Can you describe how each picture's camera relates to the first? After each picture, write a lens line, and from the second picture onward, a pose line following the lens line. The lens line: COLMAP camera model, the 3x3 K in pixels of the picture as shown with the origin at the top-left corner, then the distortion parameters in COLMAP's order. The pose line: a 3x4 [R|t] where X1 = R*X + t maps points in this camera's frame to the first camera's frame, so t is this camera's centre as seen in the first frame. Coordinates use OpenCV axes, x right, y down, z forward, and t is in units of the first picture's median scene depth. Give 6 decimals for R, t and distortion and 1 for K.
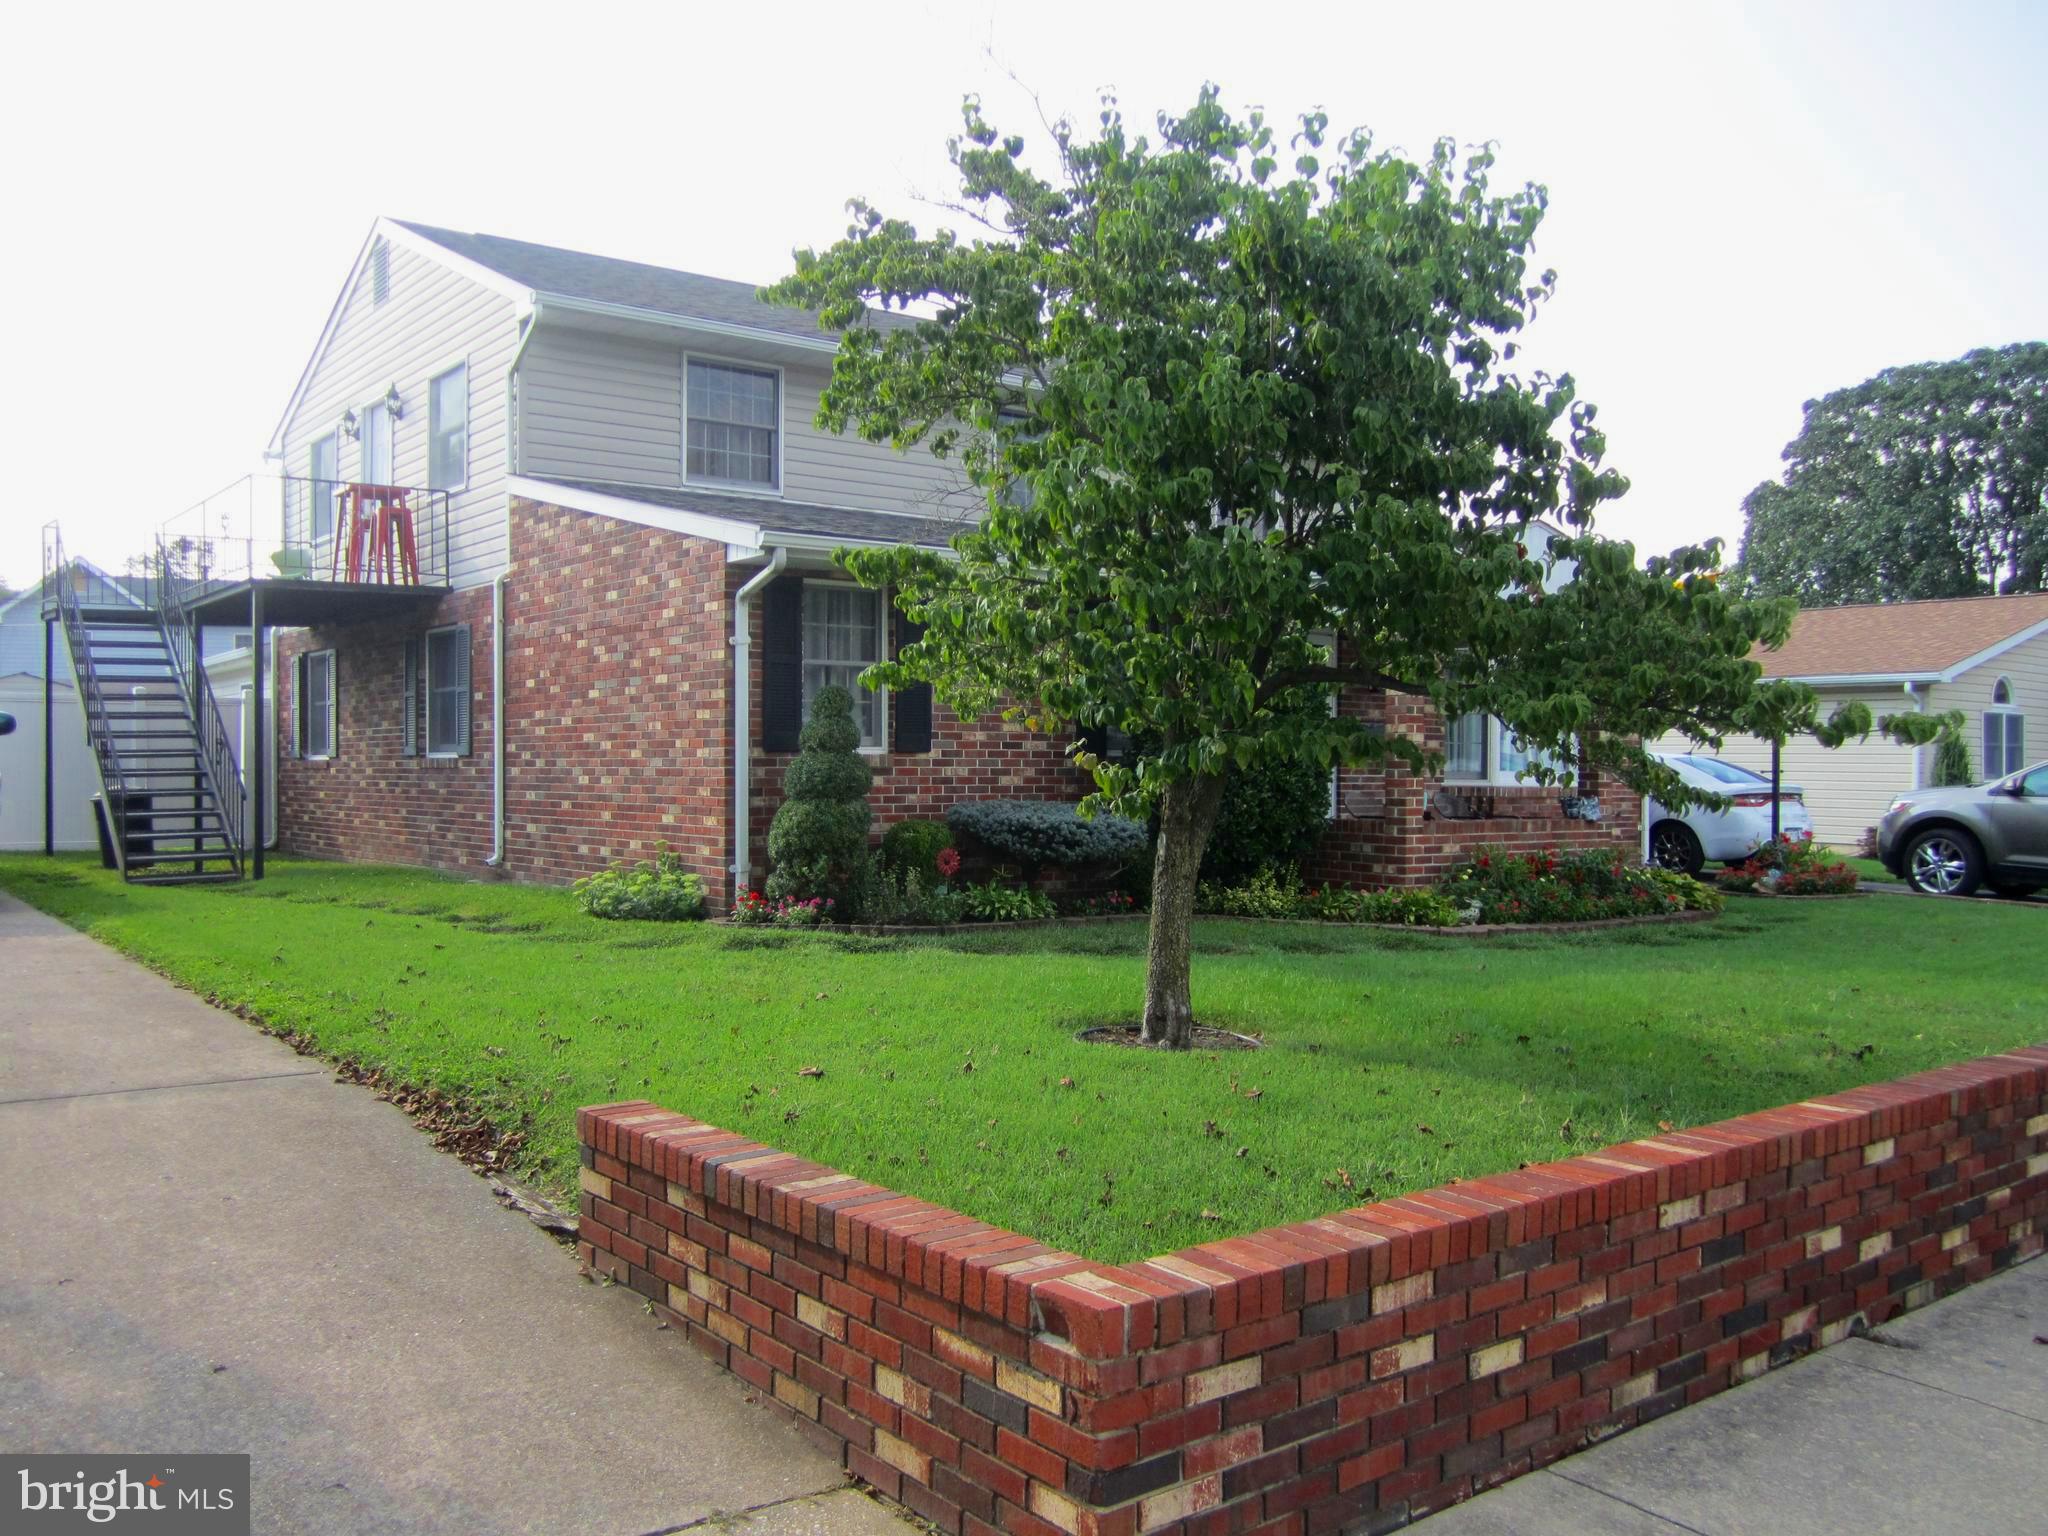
lens RADIAL K [[1688.8, 0, 1020.2], [0, 1688.8, 772.2], [0, 0, 1]] dist [-0.089132, 0.052977]
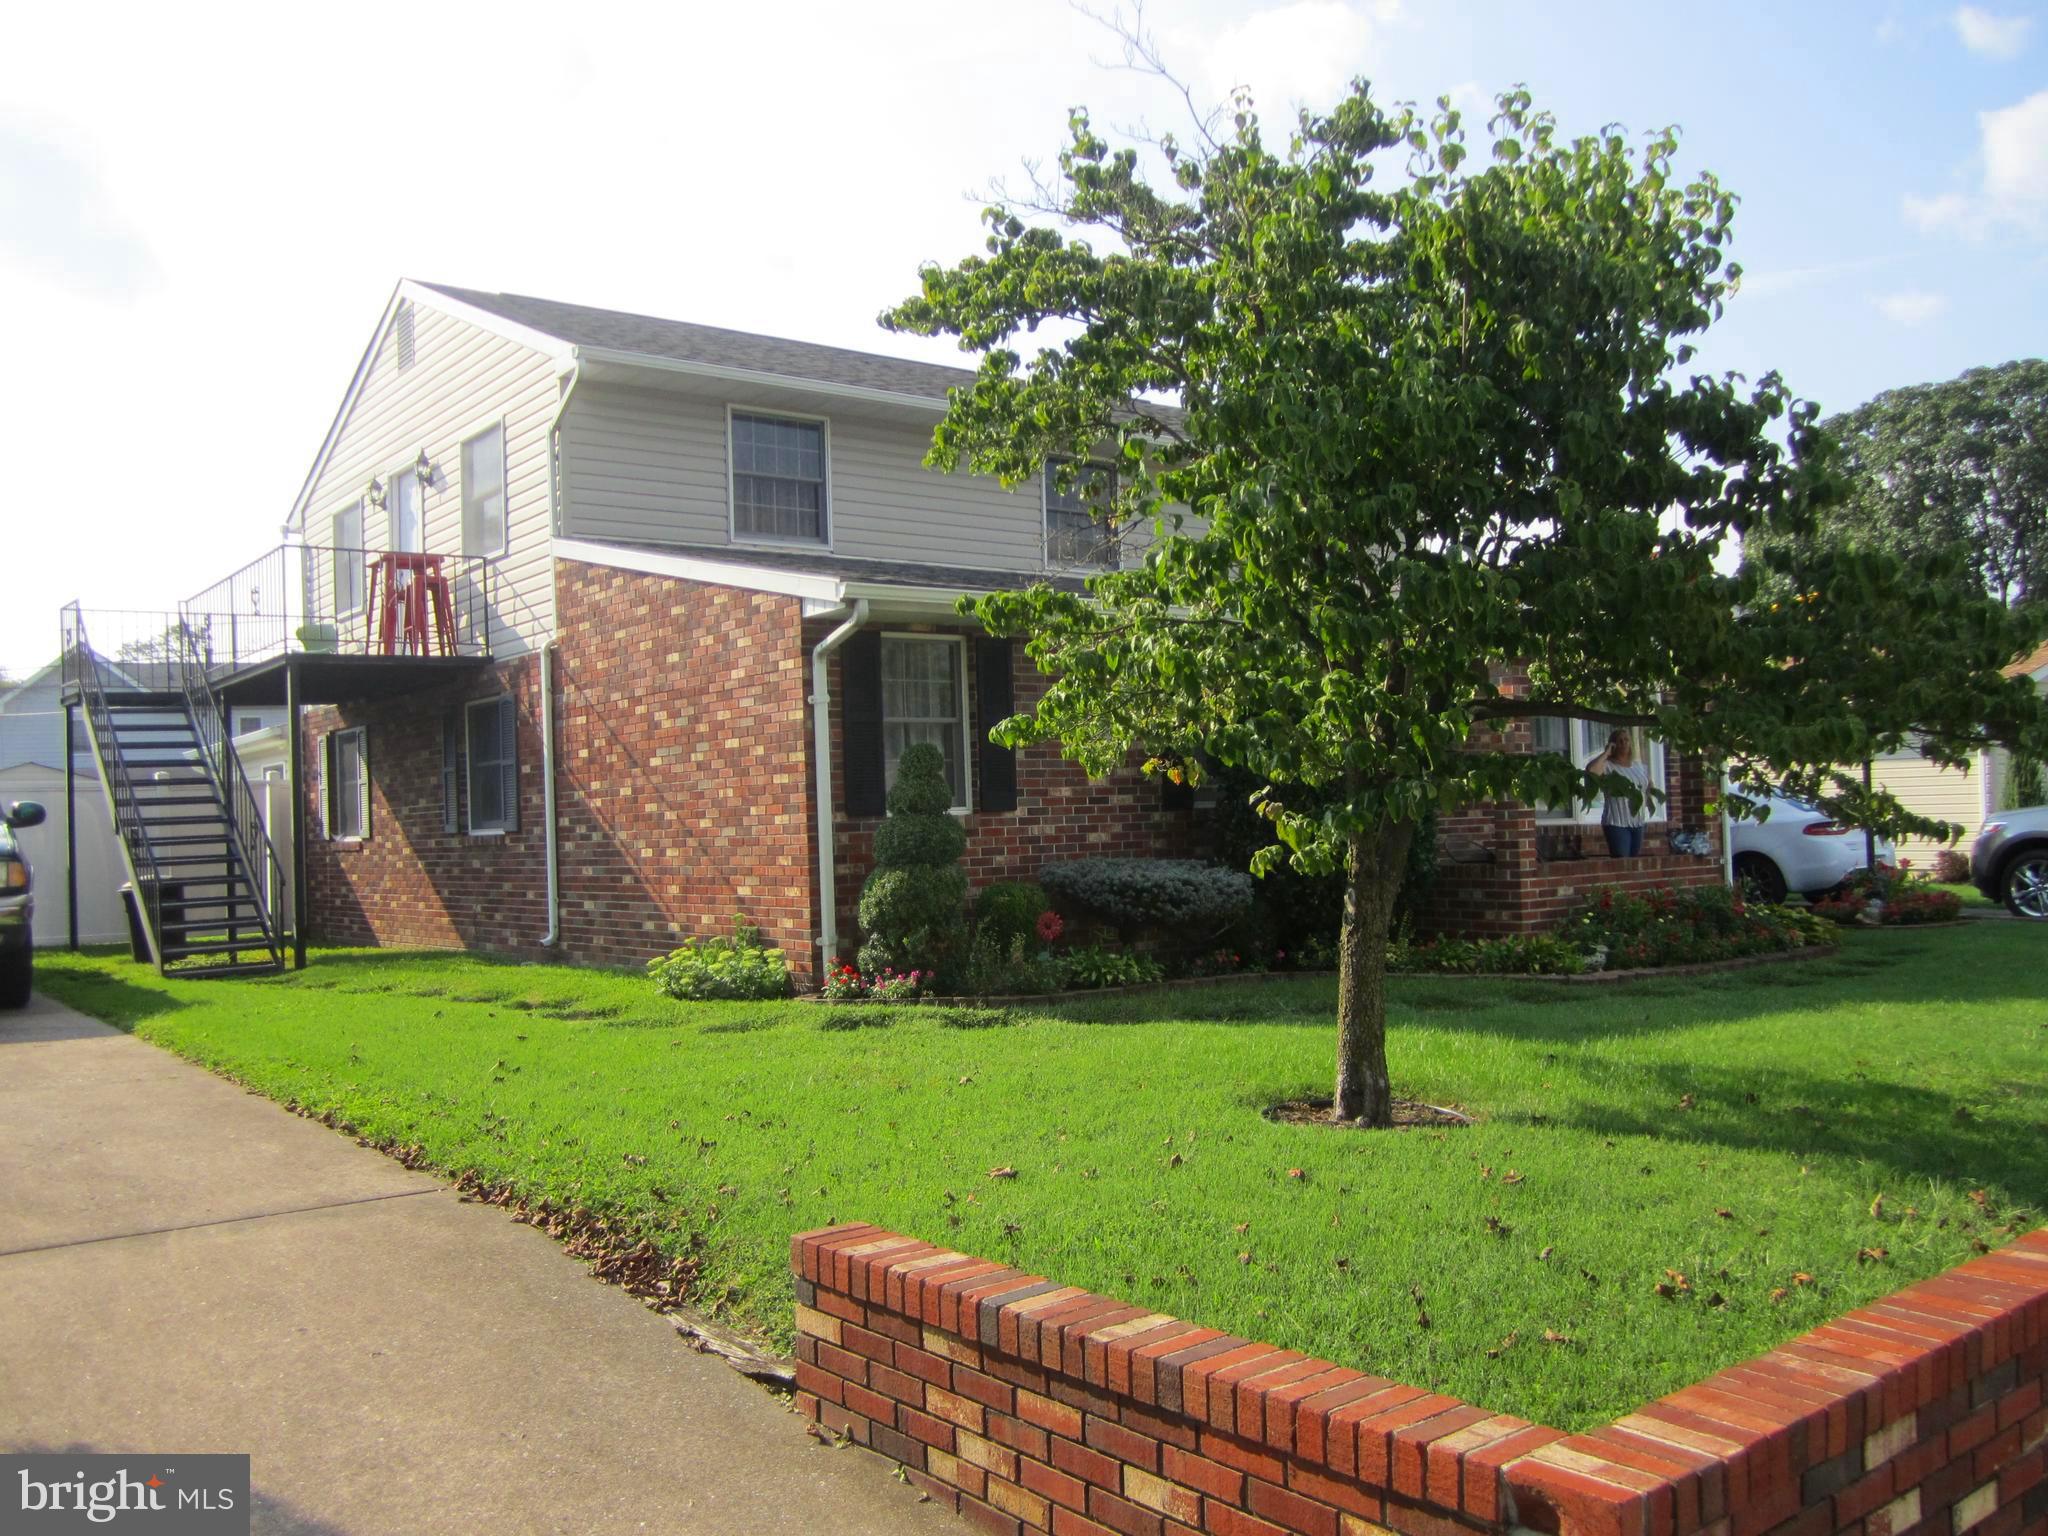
lens RADIAL K [[1702.4, 0, 1024.0], [0, 1702.4, 768.0], [0, 0, 1]] dist [-0.092806, 0.060921]
pose [[0.999344, -0.036221, -0.000753, -0.045724], [0.036171, 0.998706, -0.035752, -0.001304], [0.002047, 0.035701, 0.999360, 0.042364]]
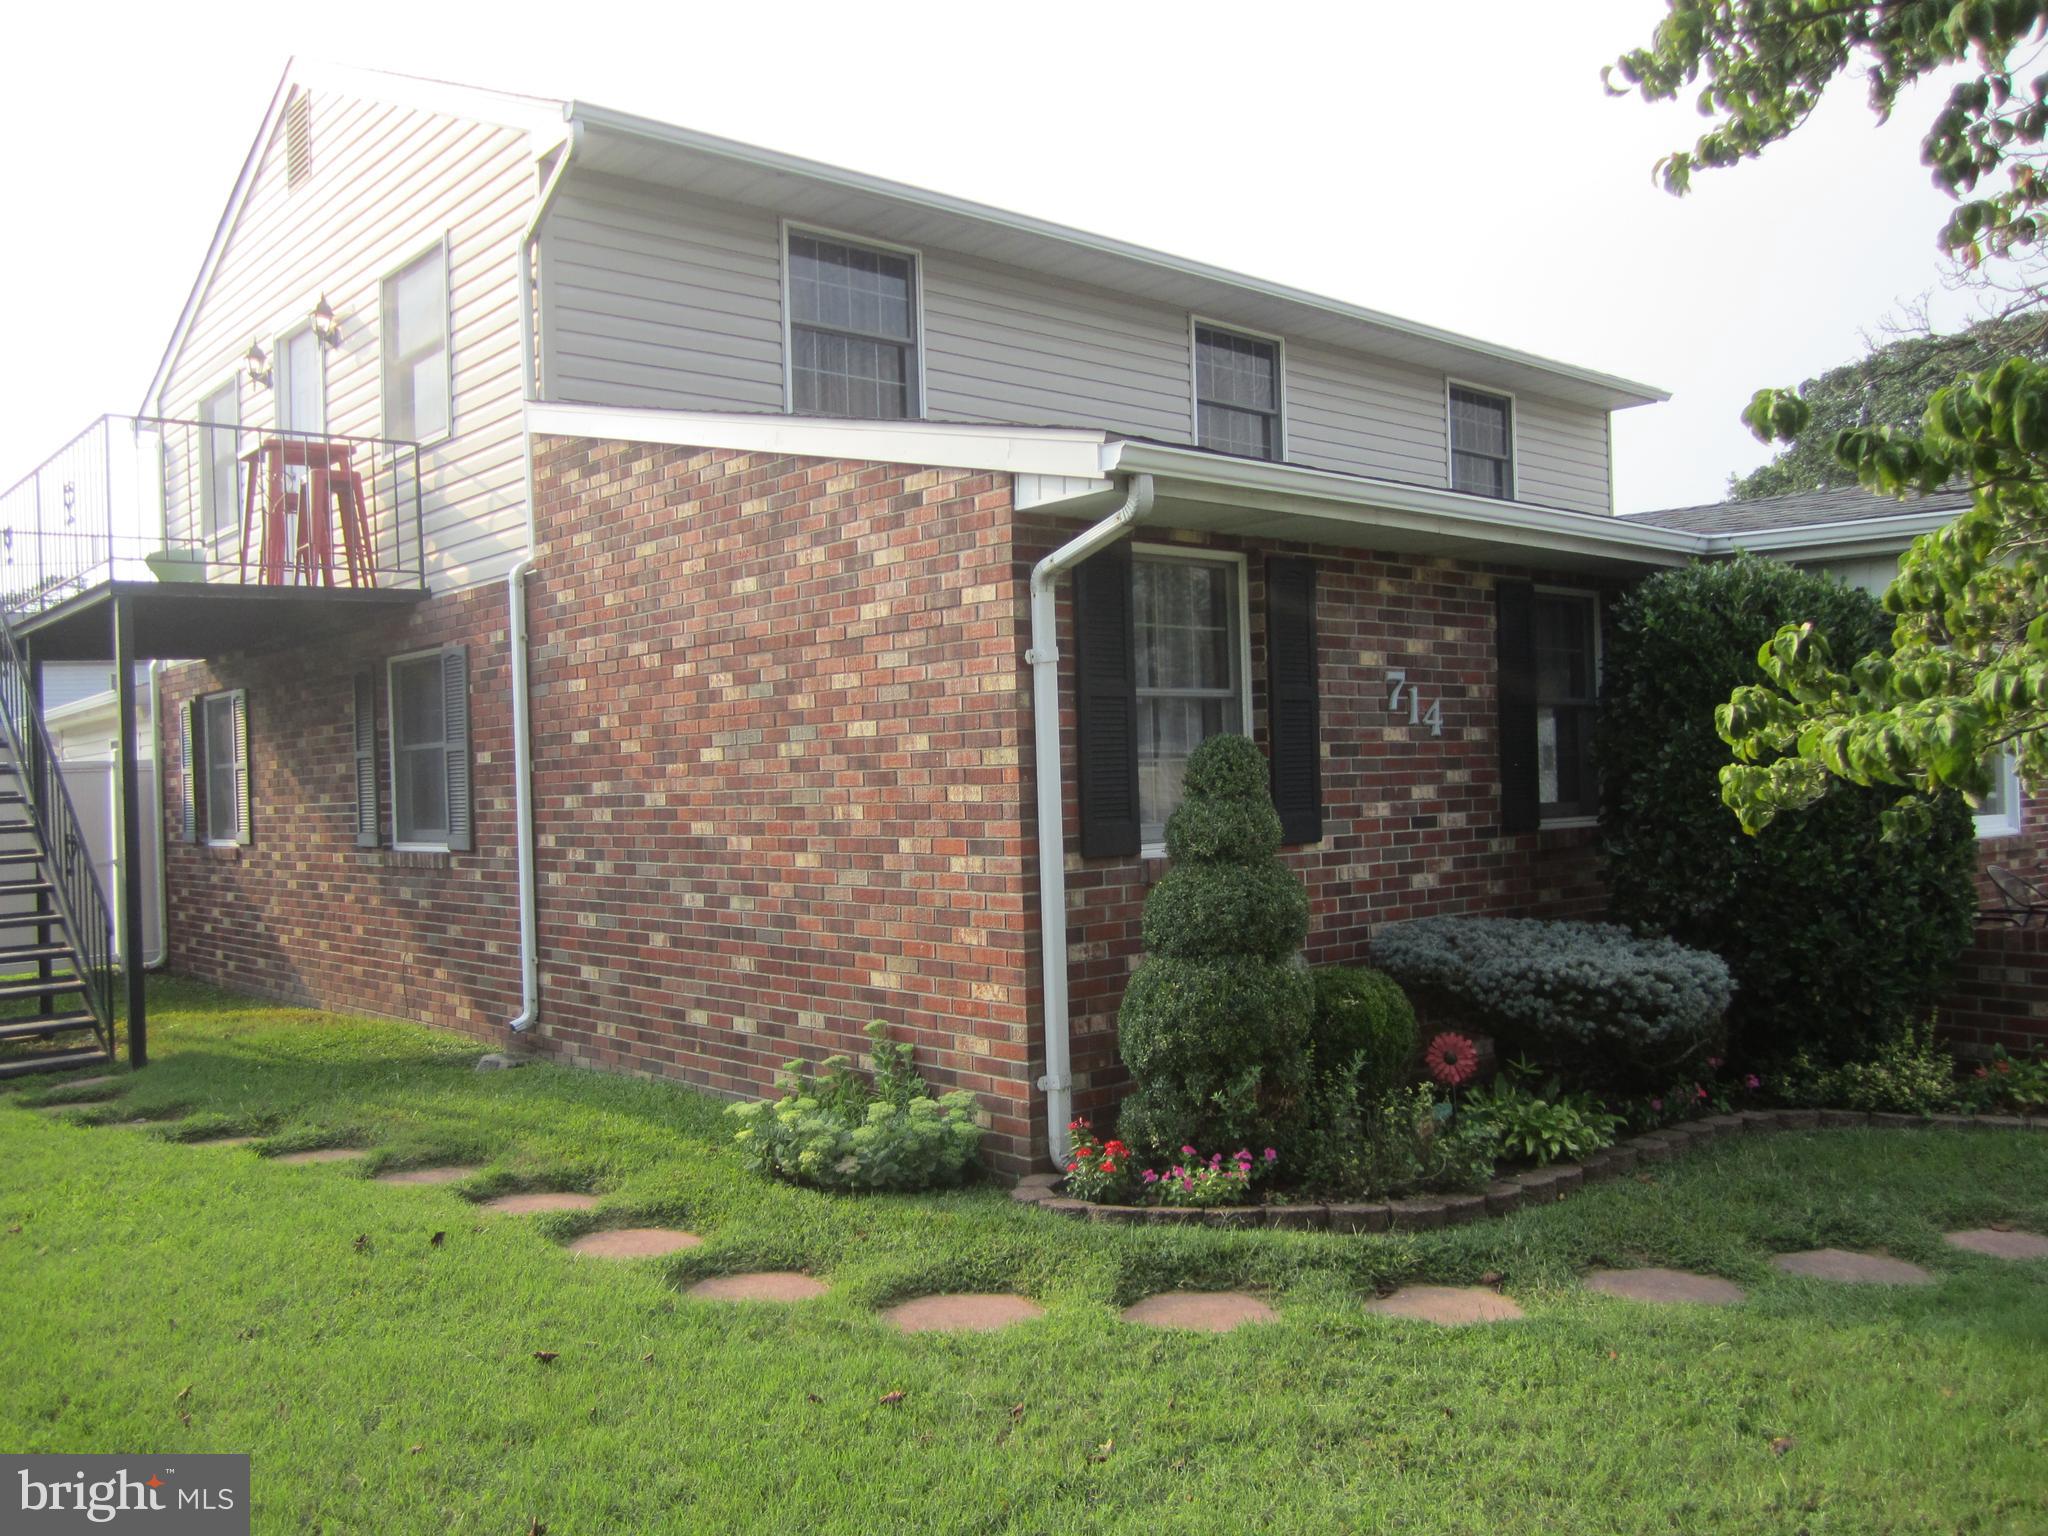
lens RADIAL K [[1789.8, 0, 1025.1], [0, 1789.8, 787.0], [0, 0, 1]] dist [-0.053537, 0.006647]
pose [[0.999029, -0.029141, 0.033041, -0.168137], [0.029327, 0.999557, -0.005167, -0.029483], [-0.032876, 0.006131, 0.999441, 0.378311]]
